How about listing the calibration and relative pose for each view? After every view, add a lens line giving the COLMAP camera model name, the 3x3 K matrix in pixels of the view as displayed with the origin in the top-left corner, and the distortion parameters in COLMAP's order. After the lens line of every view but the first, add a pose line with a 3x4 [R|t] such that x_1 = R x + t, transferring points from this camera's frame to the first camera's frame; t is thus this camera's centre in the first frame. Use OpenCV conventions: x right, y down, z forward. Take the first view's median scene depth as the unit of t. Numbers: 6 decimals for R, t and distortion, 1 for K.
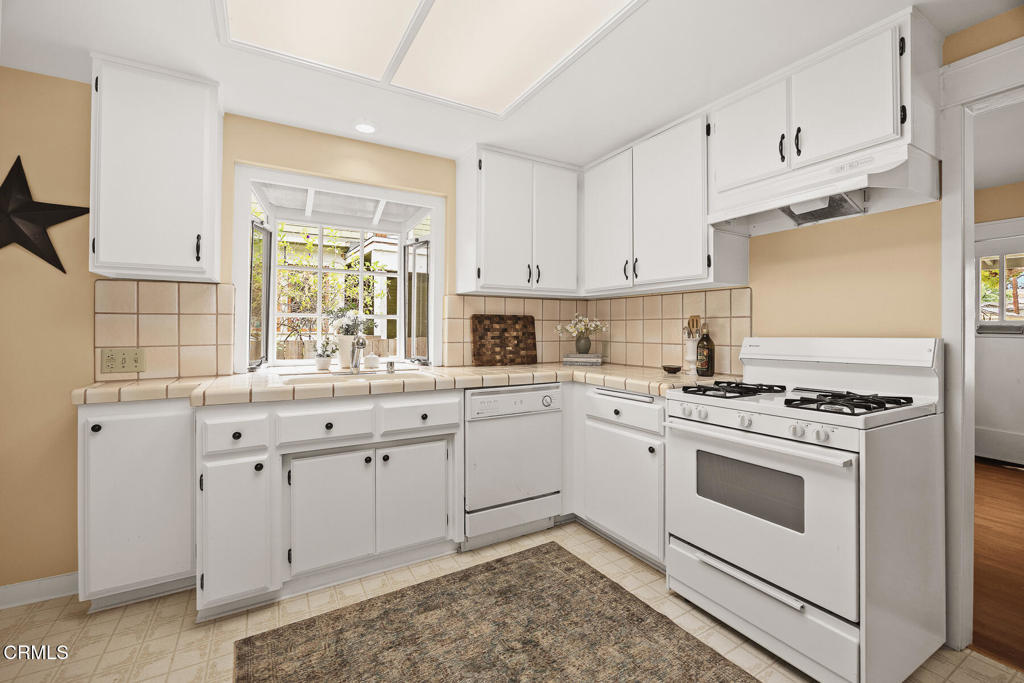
lens RADIAL K [[439.0, 0, 513.8], [0, 439.0, 328.6], [0, 0, 1]] dist [0.001408, 0.000240]
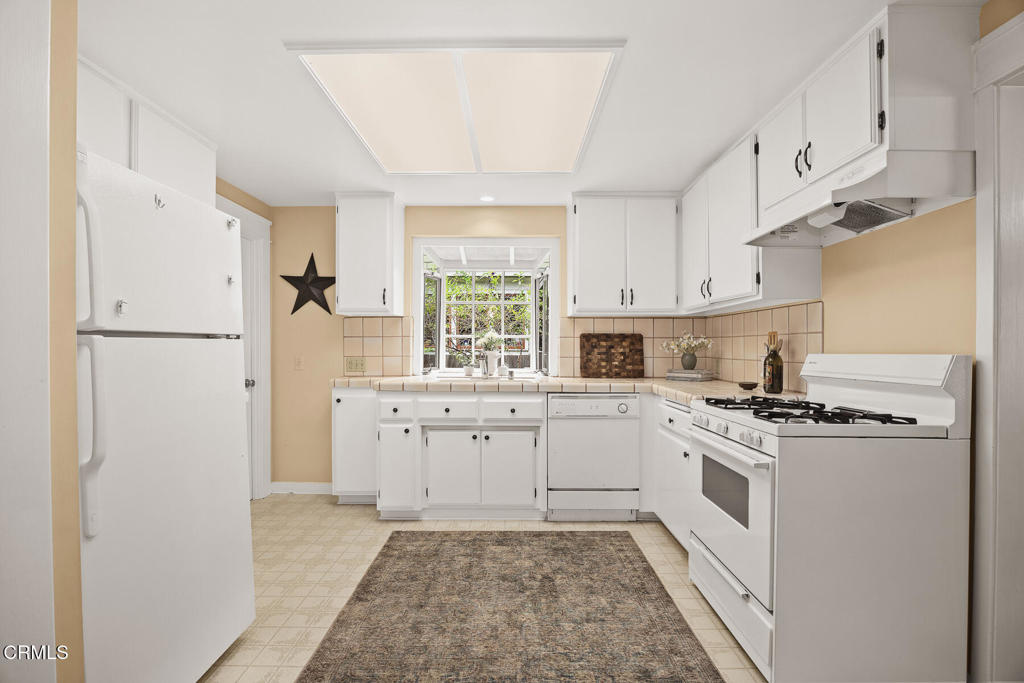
lens RADIAL K [[454.0, 0, 510.4], [0, 454.0, 347.9], [0, 0, 1]] dist [0.000355, 0.000232]
pose [[0.854636, 0.000594, -0.519228, 0.489065], [0.000808, 0.999997, 0.002474, 0.003765], [0.519227, -0.002534, 0.854632, -0.186788]]
